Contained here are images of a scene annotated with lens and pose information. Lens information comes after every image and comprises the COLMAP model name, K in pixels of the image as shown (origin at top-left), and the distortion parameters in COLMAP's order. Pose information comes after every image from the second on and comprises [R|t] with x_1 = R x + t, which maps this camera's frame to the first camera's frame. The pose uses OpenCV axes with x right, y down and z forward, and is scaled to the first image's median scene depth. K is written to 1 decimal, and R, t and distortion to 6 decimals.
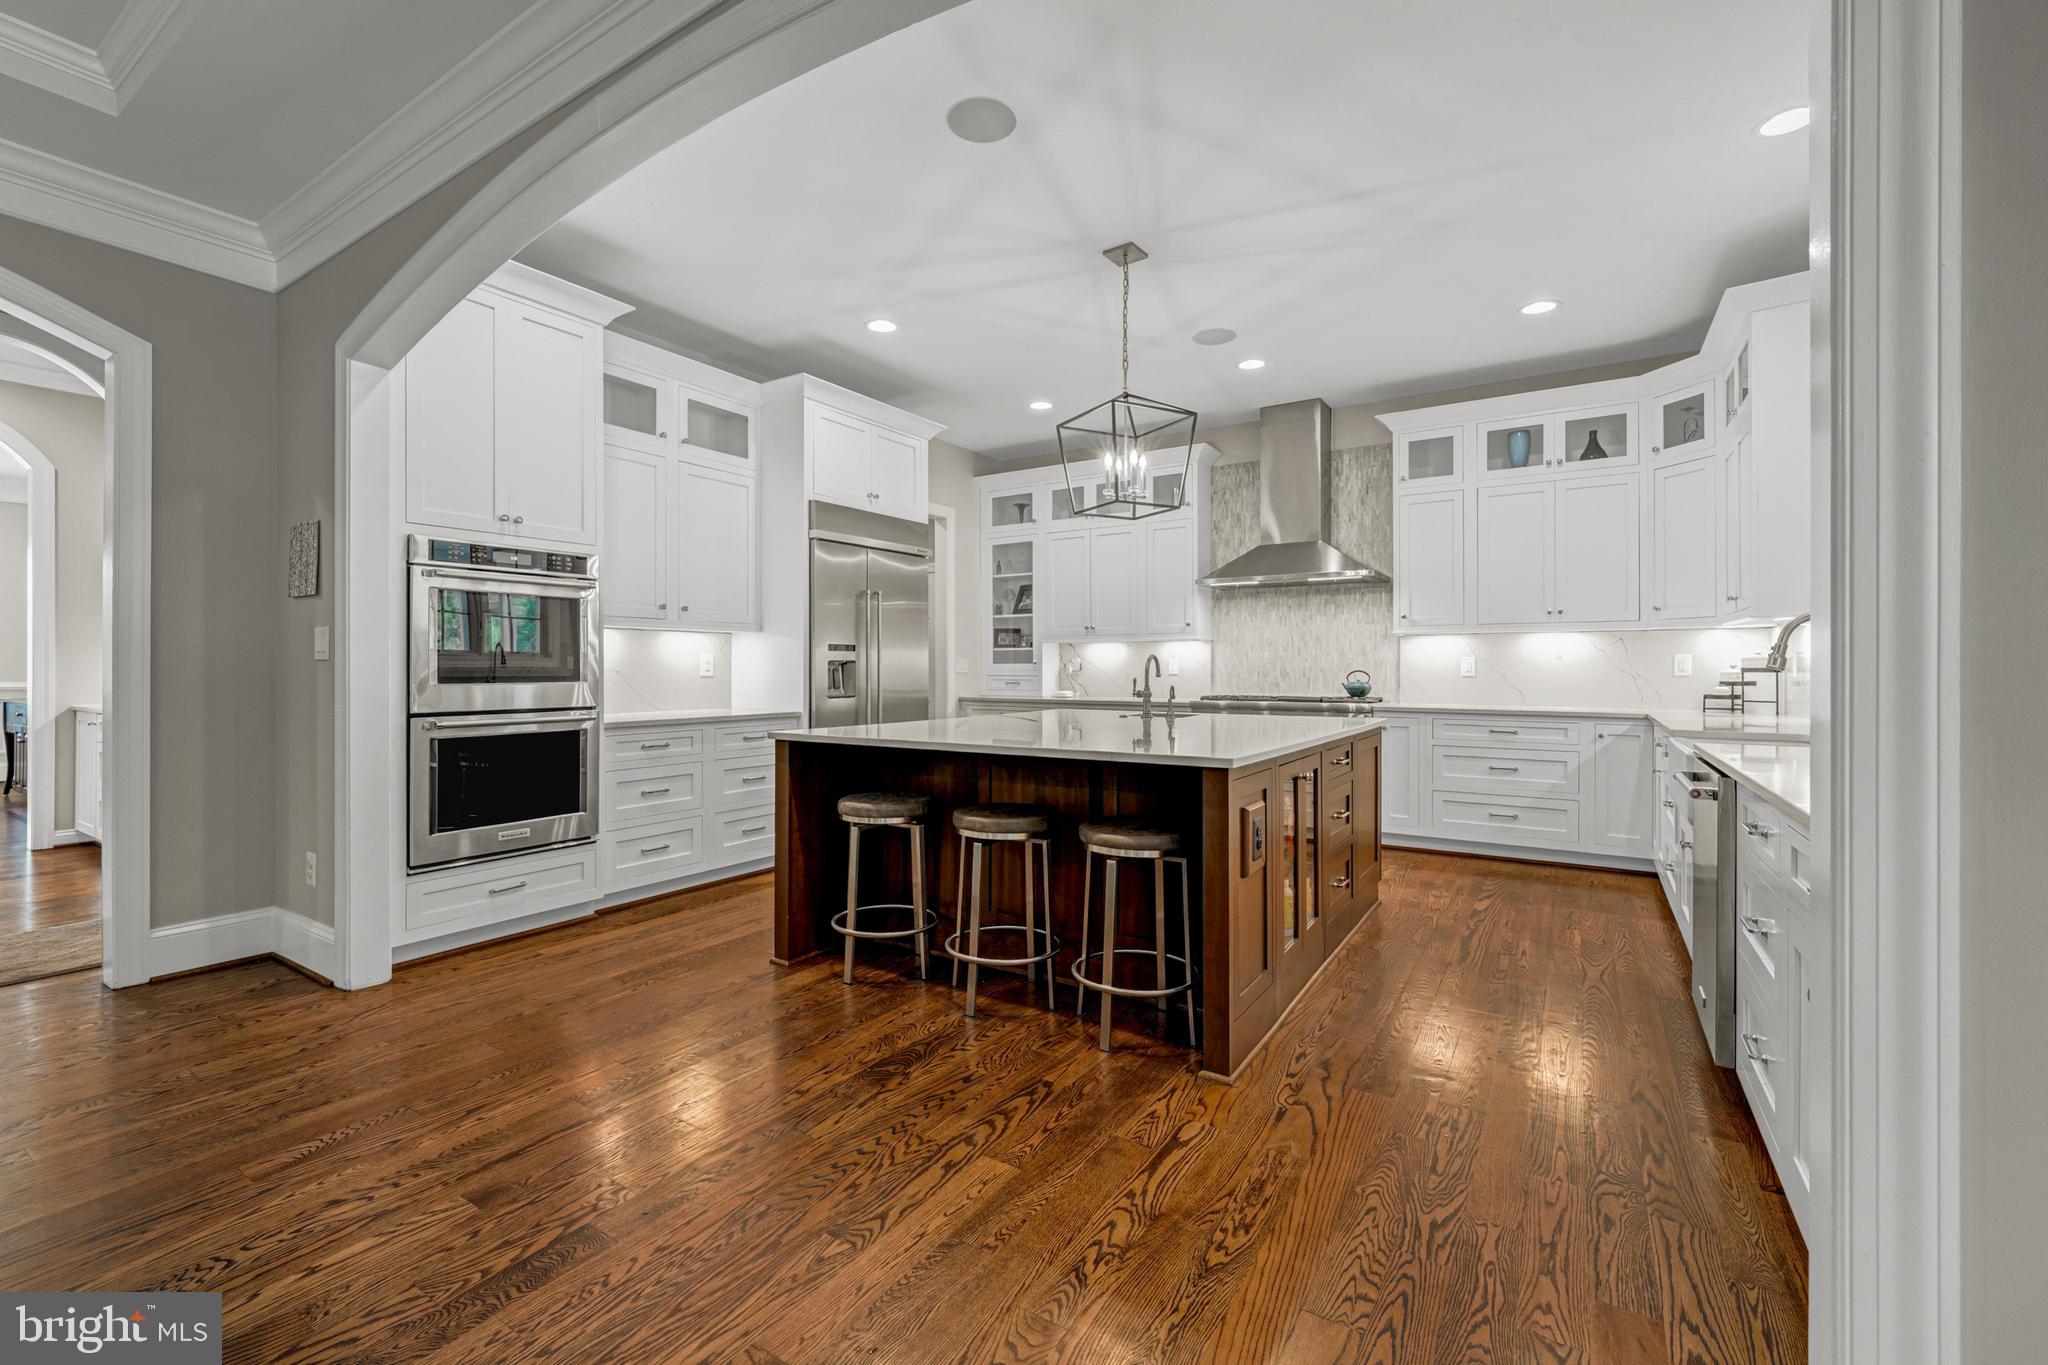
lens RADIAL K [[866.5, 0, 1014.0], [0, 866.5, 665.6], [0, 0, 1]] dist [0.002737, 0.000135]
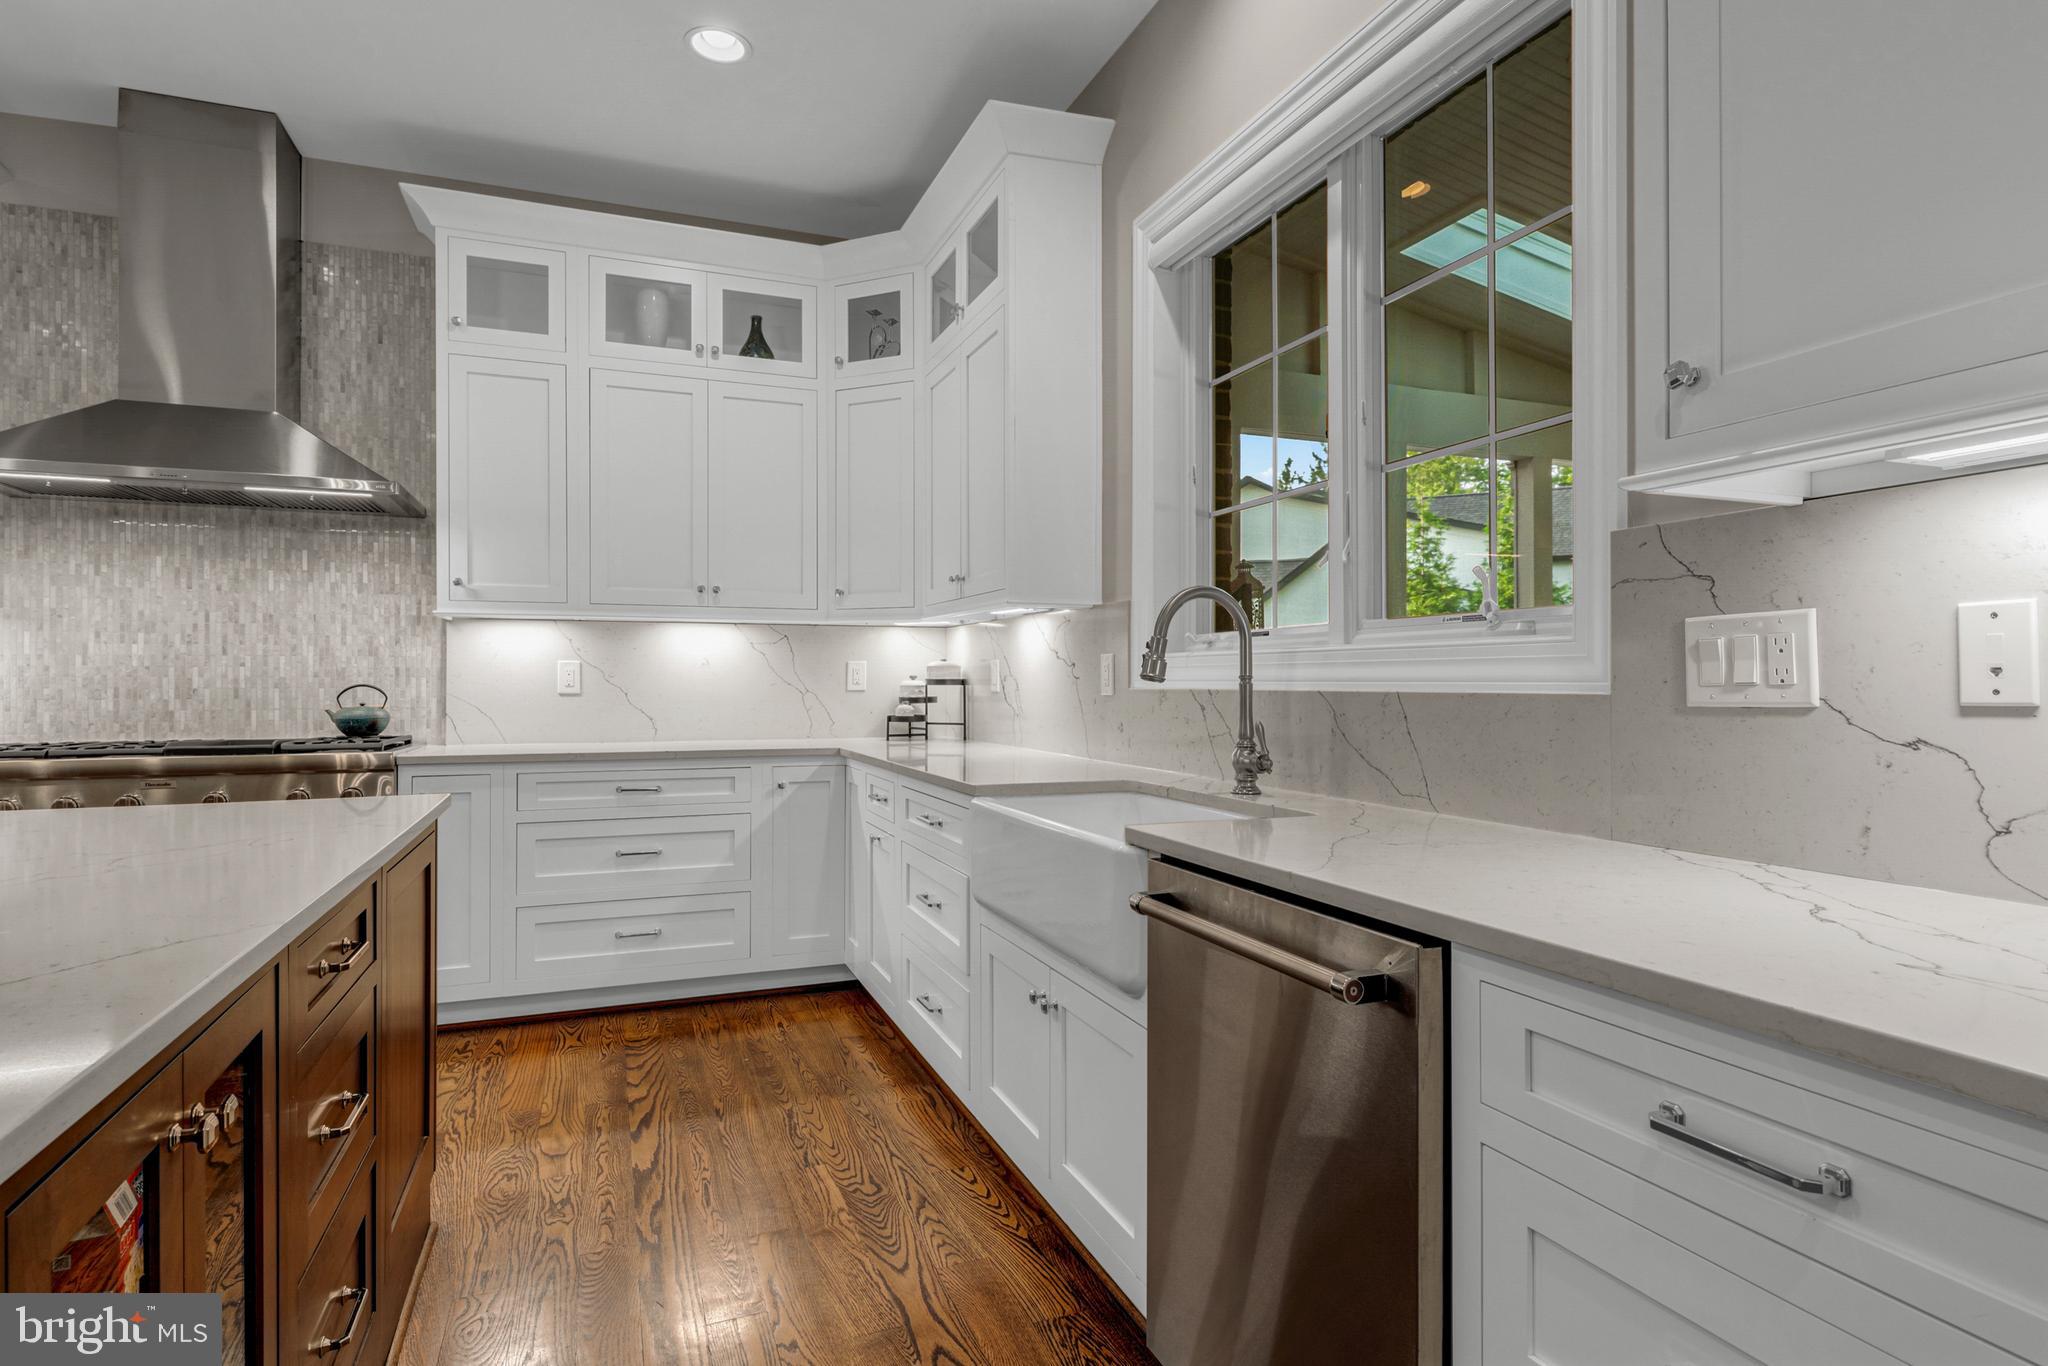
lens RADIAL K [[1055.7, 0, 1022.0], [0, 1055.7, 678.8], [0, 0, 1]] dist [-0.000910, -0.000008]
pose [[0.579173, 0.000781, 0.815204, 0.137842], [-0.001390, 0.999999, 0.000029, 0.002106], [-0.815203, -0.001150, 0.579174, 0.383802]]
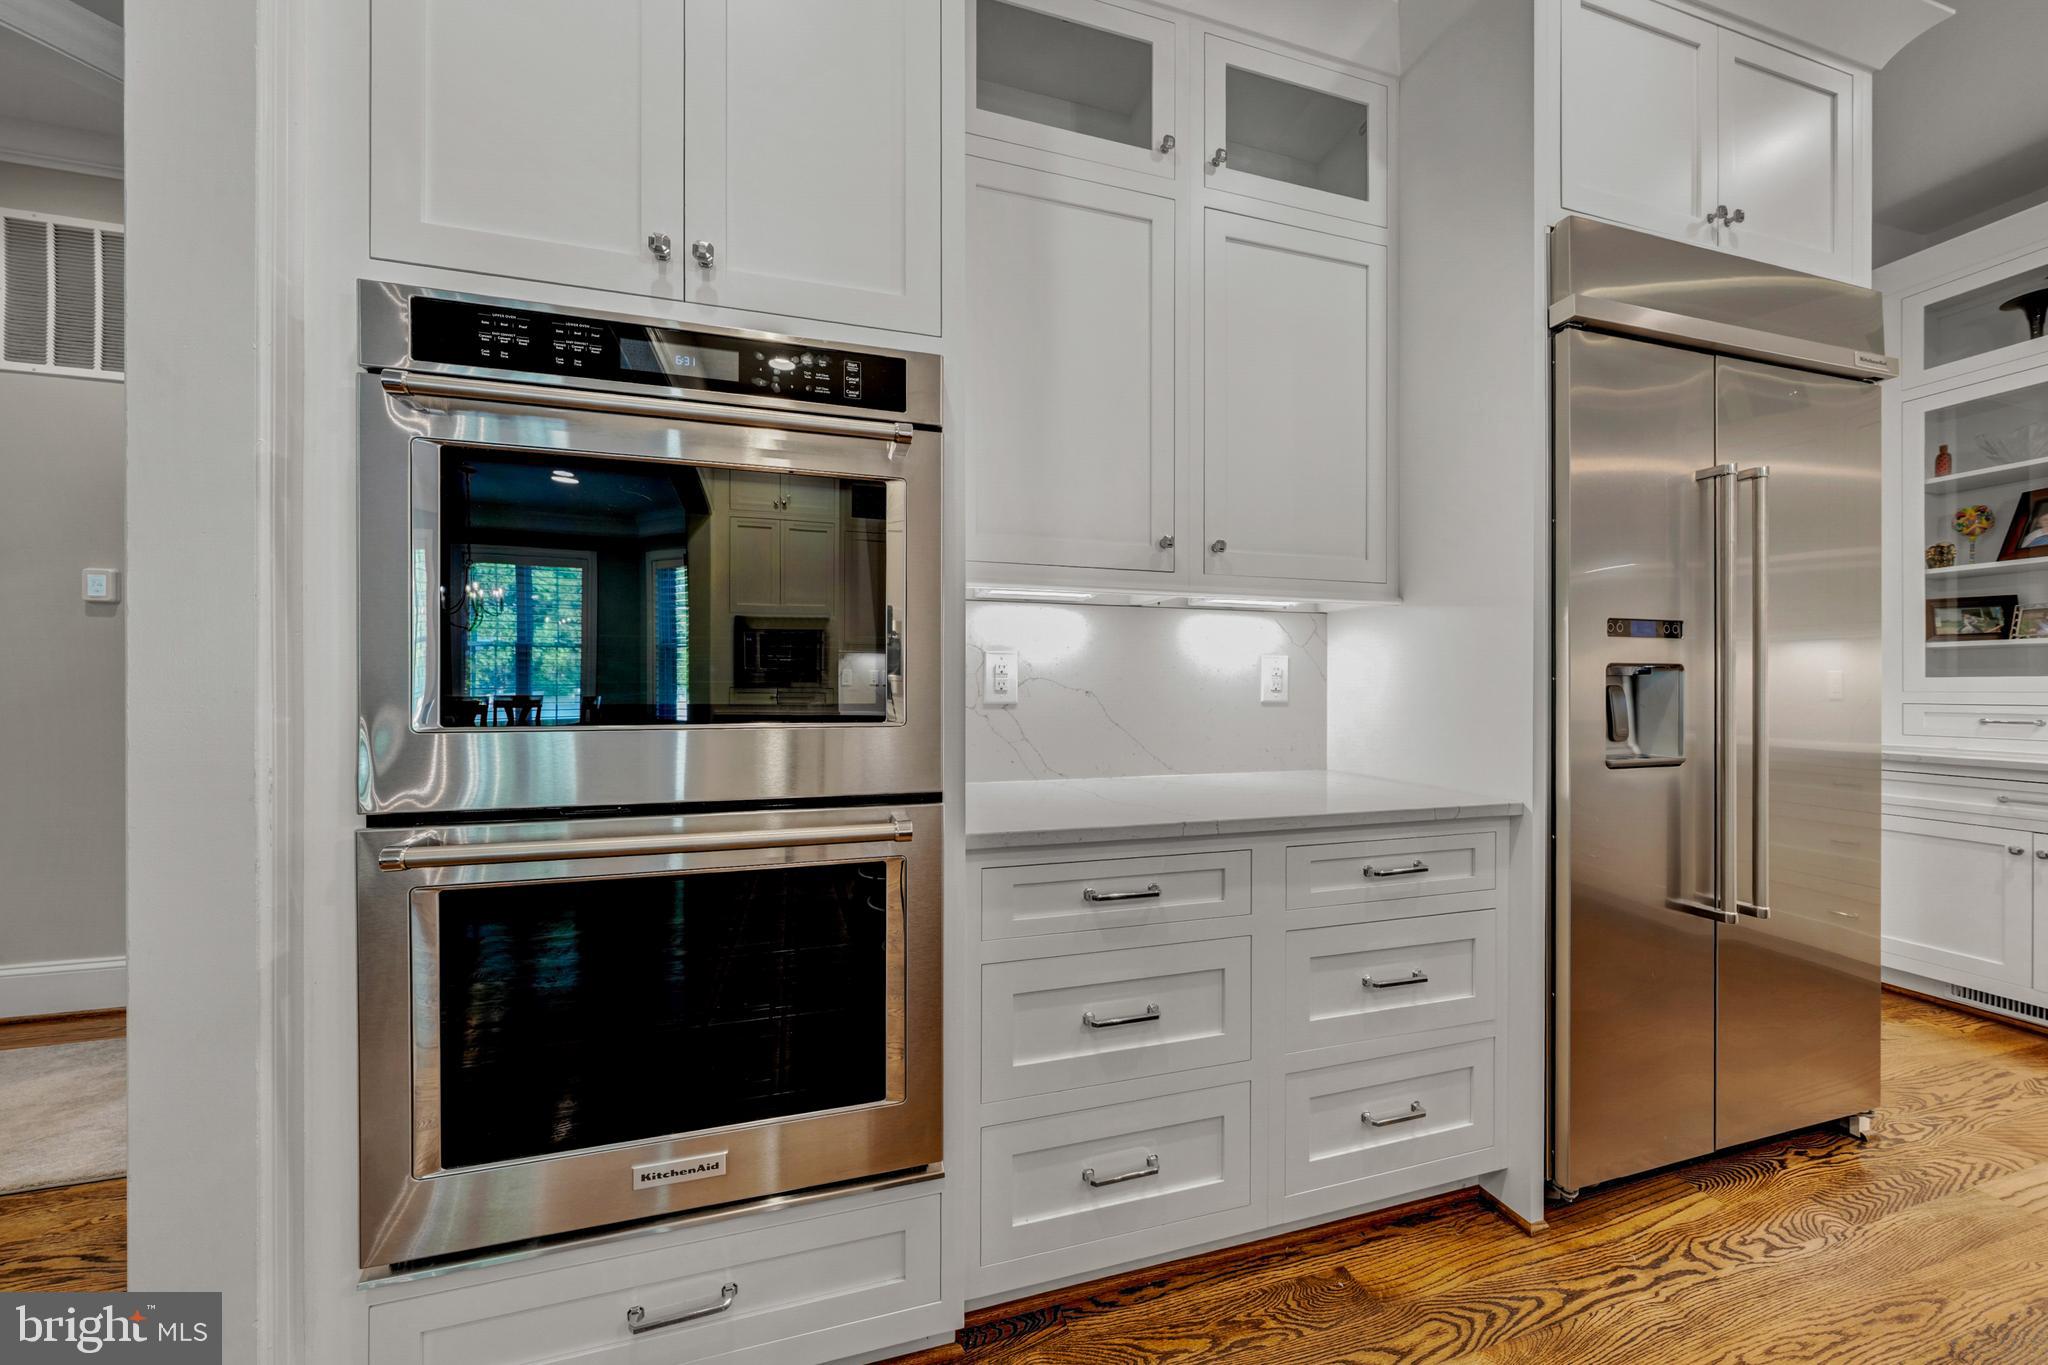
lens RADIAL K [[708.8, 0, 1015.5], [0, 708.8, 690.7], [0, 0, 1]] dist [-0.000123, 0.000153]
pose [[0.756369, 0.003258, -0.654137, -0.205155], [0.000481, 0.999985, 0.005537, 0.003593], [0.654145, -0.004503, 0.756356, 0.608314]]
